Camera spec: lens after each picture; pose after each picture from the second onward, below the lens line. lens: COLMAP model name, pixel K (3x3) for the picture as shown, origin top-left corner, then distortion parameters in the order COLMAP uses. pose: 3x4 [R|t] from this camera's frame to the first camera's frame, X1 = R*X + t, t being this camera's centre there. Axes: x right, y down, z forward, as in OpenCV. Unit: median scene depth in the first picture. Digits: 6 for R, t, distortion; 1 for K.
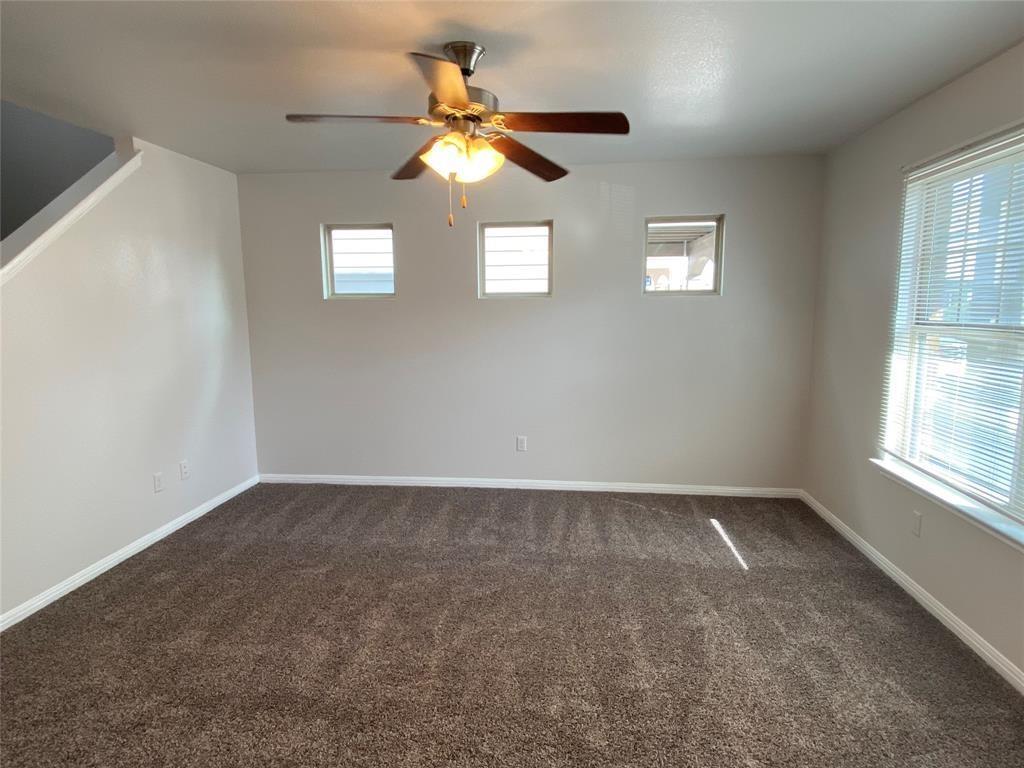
lens RADIAL K [[575.6, 0, 512.0], [0, 575.6, 384.0], [0, 0, 1]] dist [0.049641, -0.079425]
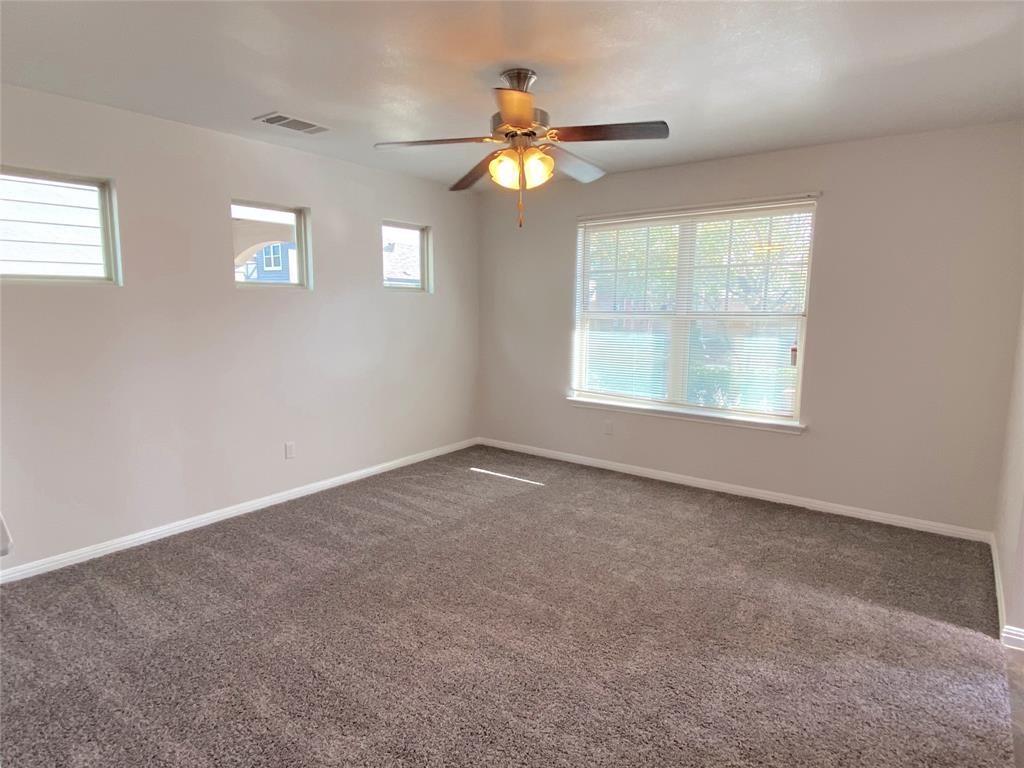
lens RADIAL K [[575.6, 0, 512.0], [0, 575.6, 384.0], [0, 0, 1]] dist [0.049641, -0.079425]
pose [[0.515937, -0.117153, 0.848578, -0.704537], [0.109716, 0.991483, 0.070175, -0.031976], [-0.849572, 0.056897, 0.524396, 0.264143]]
